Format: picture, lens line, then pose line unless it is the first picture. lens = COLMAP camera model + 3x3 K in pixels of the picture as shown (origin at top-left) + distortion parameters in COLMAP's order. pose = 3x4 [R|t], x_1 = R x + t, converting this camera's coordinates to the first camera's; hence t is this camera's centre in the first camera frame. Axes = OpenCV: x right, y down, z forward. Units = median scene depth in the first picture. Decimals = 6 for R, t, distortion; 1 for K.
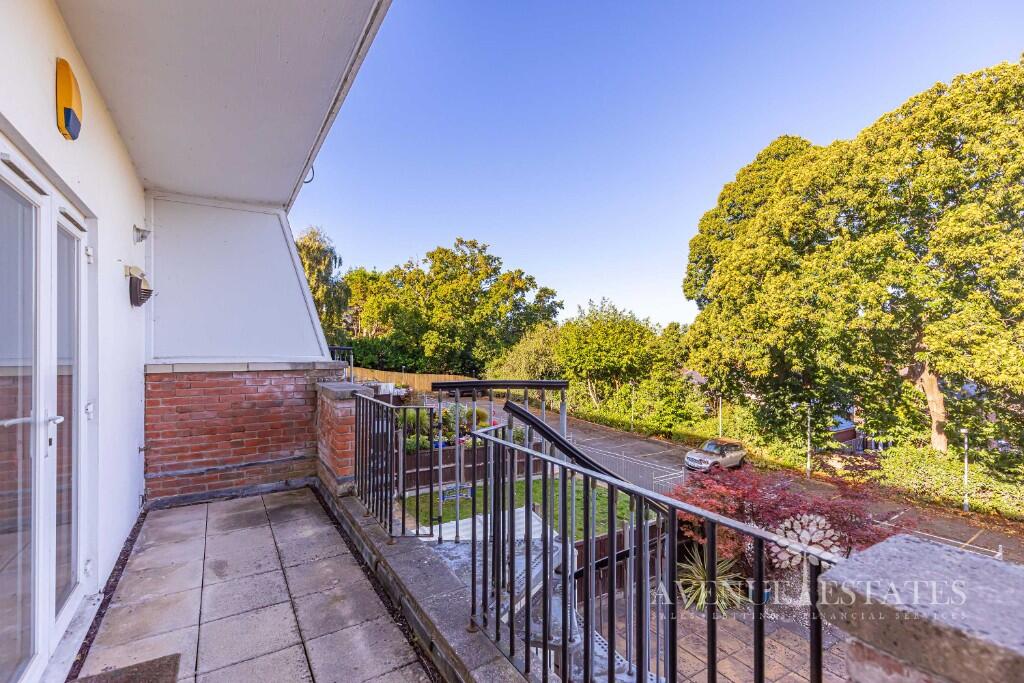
lens RADIAL K [[467.5, 0, 516.6], [0, 467.5, 339.3], [0, 0, 1]] dist [0.005243, -0.001146]
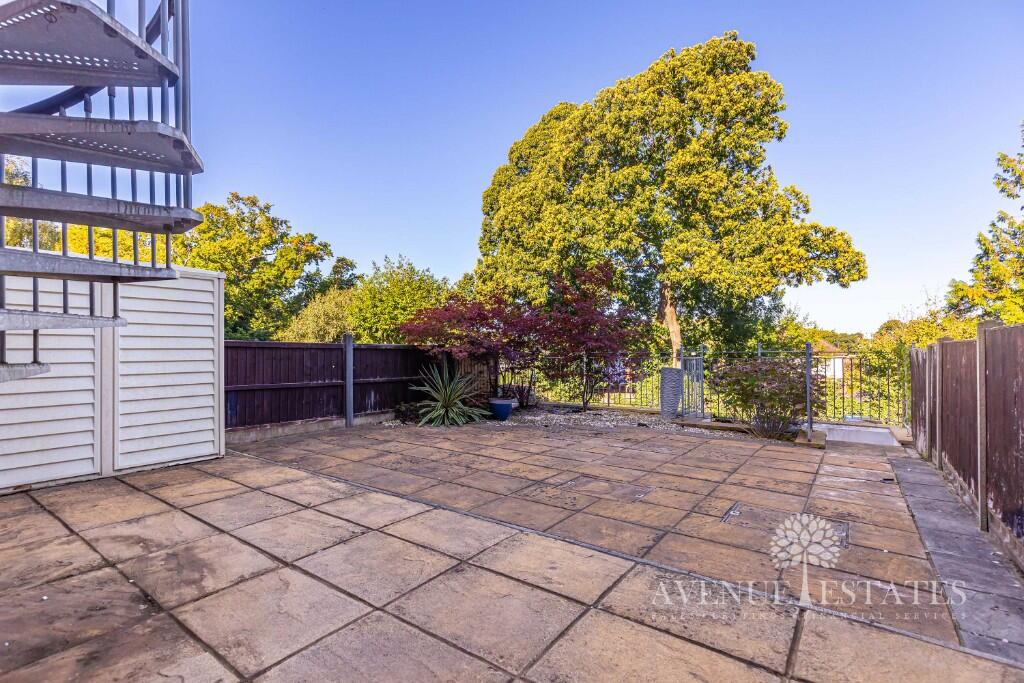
lens RADIAL K [[467.5, 0, 520.7], [0, 467.5, 347.2], [0, 0, 1]] dist [0.005243, -0.001146]
pose [[0.925342, -0.006358, 0.379081, 0.066584], [0.008121, 0.999962, -0.003053, 0.134694], [-0.379047, 0.005903, 0.925359, 0.043333]]
